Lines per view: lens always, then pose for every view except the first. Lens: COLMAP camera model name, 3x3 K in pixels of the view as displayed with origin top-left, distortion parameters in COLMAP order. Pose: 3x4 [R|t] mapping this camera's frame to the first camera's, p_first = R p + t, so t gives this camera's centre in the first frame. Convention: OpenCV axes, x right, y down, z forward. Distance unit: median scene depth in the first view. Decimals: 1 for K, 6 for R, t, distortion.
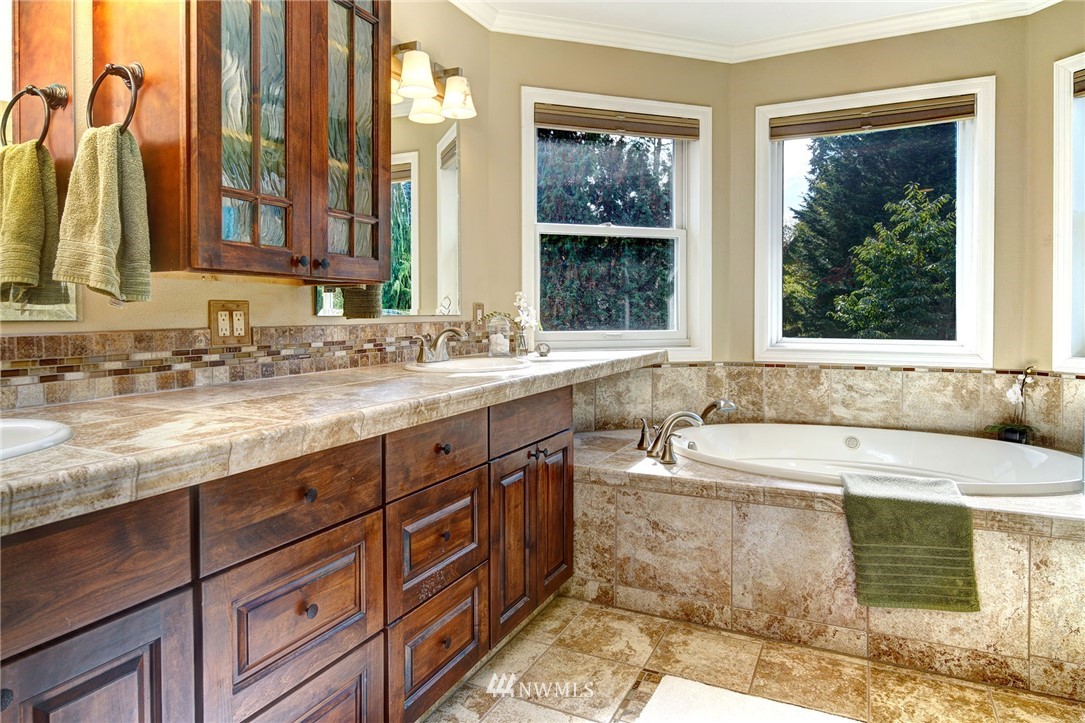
lens RADIAL K [[660.6, 0, 537.8], [0, 660.6, 352.9], [0, 0, 1]] dist [-0.024953, 0.008907]
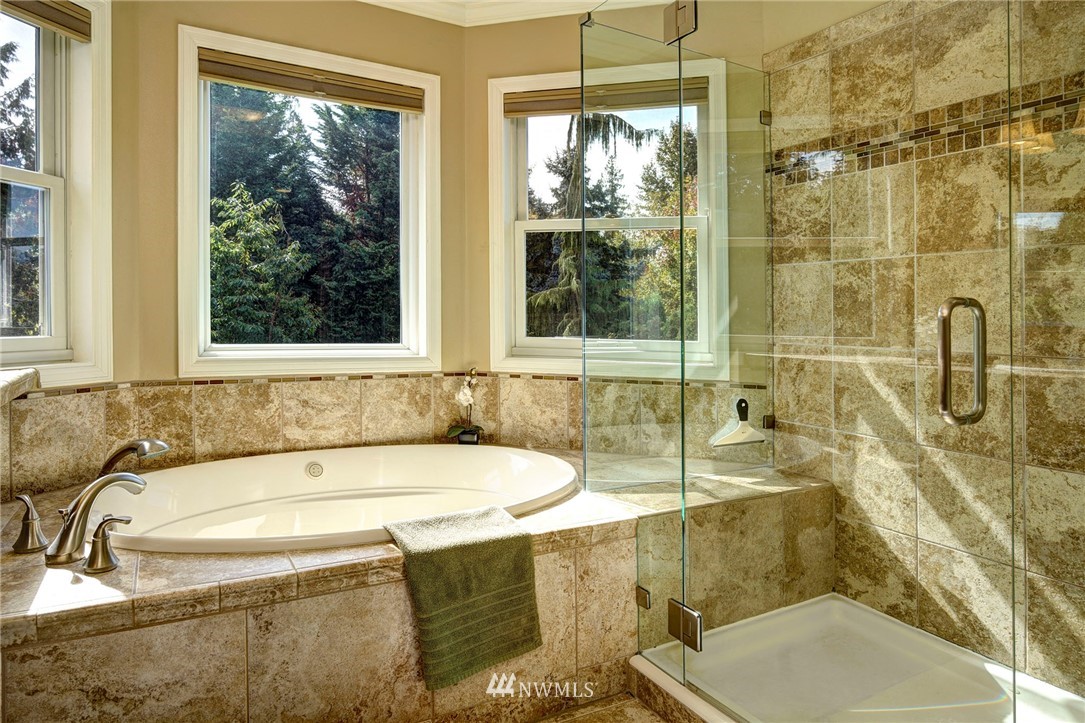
lens RADIAL K [[660.6, 0, 543.3], [0, 660.6, 351.0], [0, 0, 1]] dist [-0.024953, 0.008907]
pose [[0.556562, -0.029914, 0.830267, -0.047111], [0.028891, 0.999444, 0.016642, -0.019152], [-0.830303, 0.014725, 0.557117, 0.309432]]
